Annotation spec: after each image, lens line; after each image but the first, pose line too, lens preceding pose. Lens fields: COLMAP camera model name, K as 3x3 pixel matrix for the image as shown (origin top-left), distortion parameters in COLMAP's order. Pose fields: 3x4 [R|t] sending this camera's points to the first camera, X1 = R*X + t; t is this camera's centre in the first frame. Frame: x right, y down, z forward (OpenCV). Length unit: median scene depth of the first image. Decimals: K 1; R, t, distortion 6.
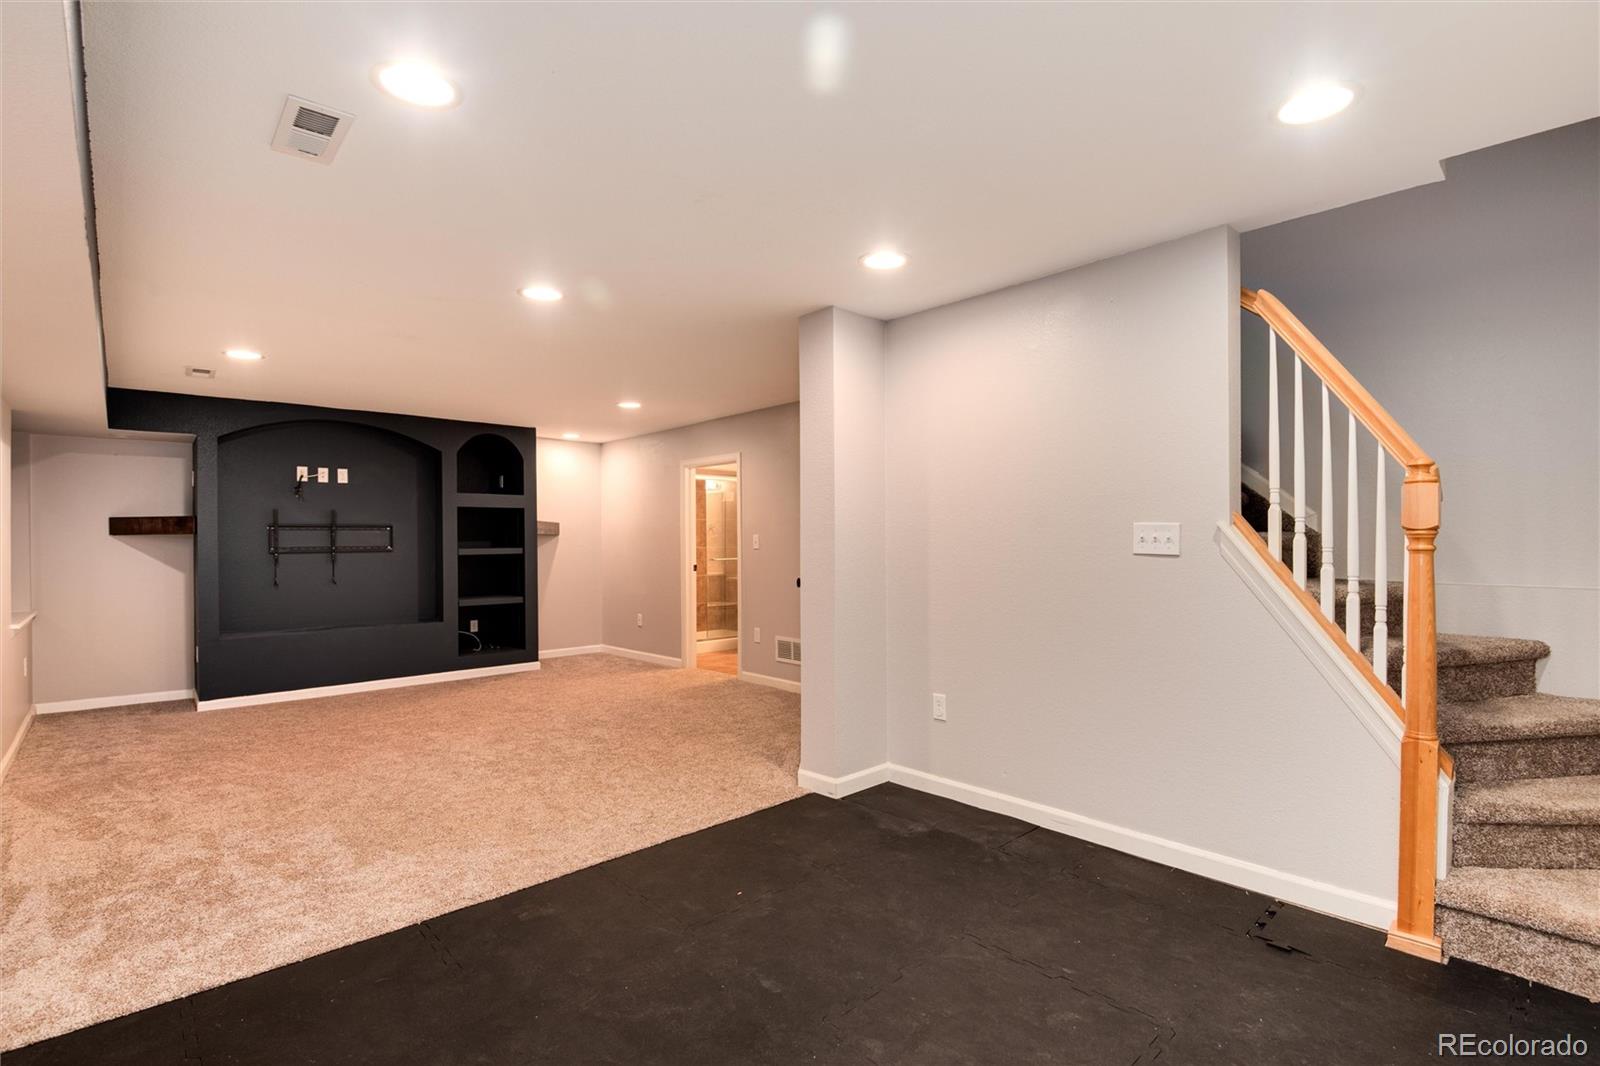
lens RADIAL K [[733.8, 0, 795.1], [0, 733.8, 533.4], [0, 0, 1]] dist [0.017051, -0.031245]
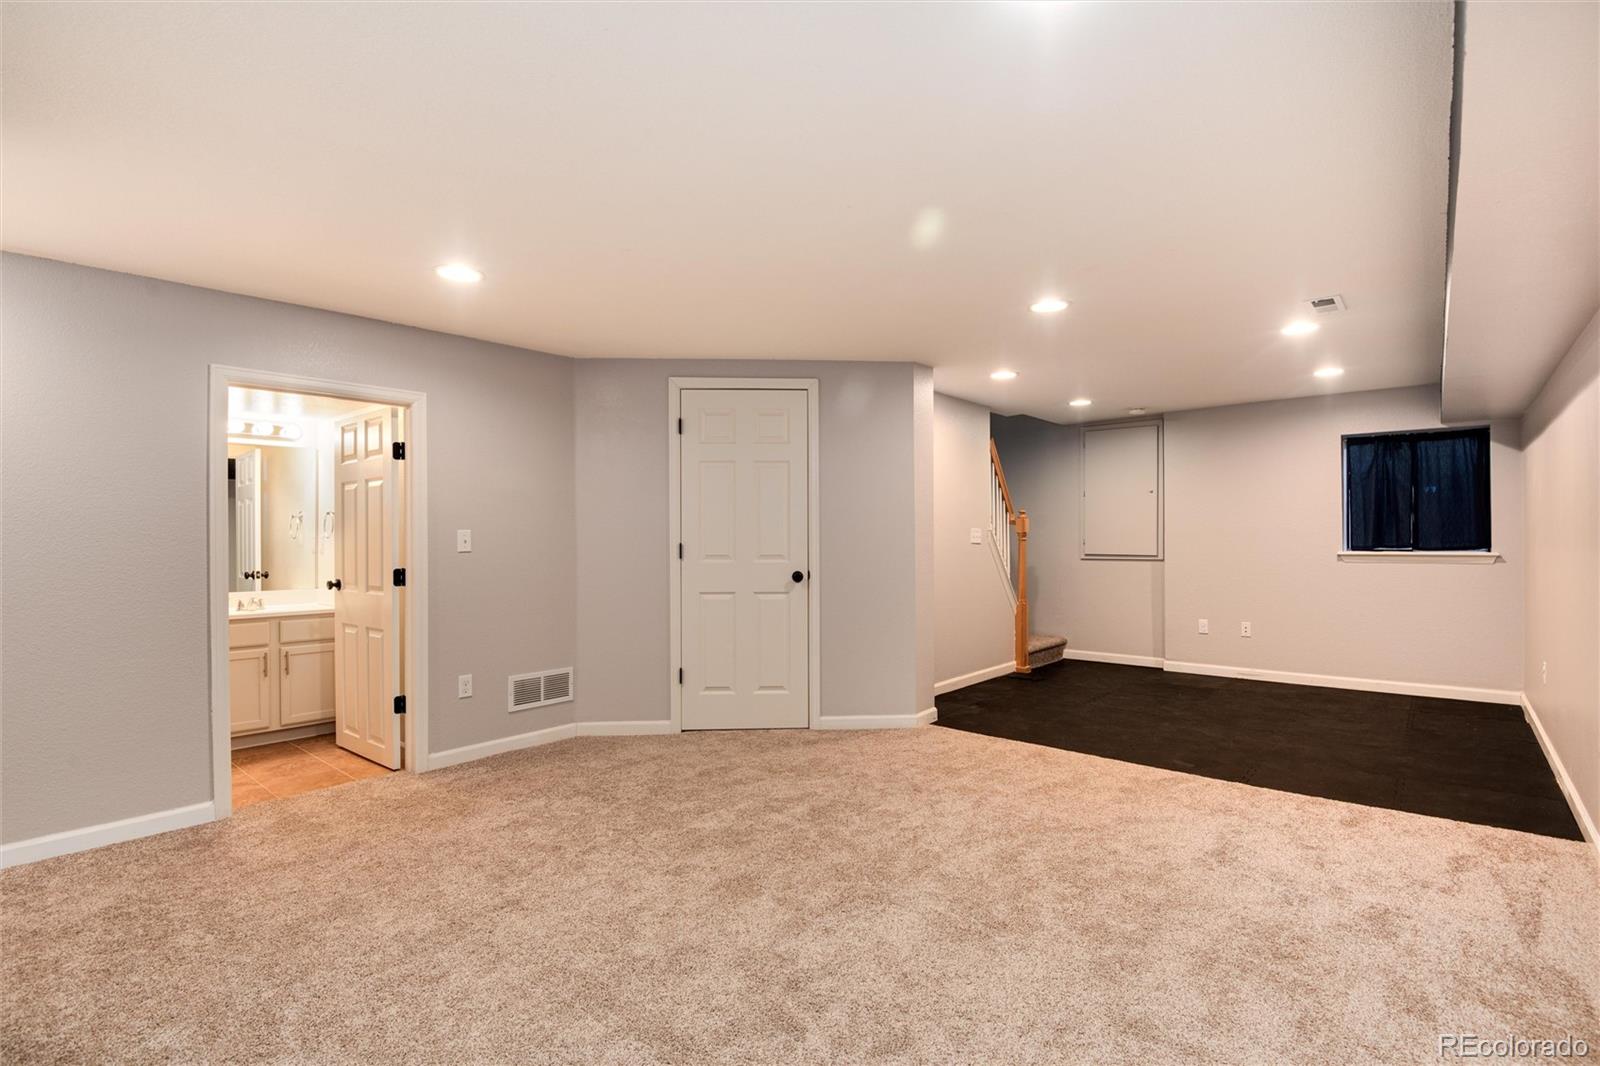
lens RADIAL K [[733.8, 0, 795.1], [0, 733.8, 533.4], [0, 0, 1]] dist [0.017051, -0.031245]
pose [[-0.104278, 0.017852, 0.994388, -0.760647], [0.001251, 0.999840, -0.017819, 0.016724], [-0.994547, -0.000614, -0.104284, 0.813963]]
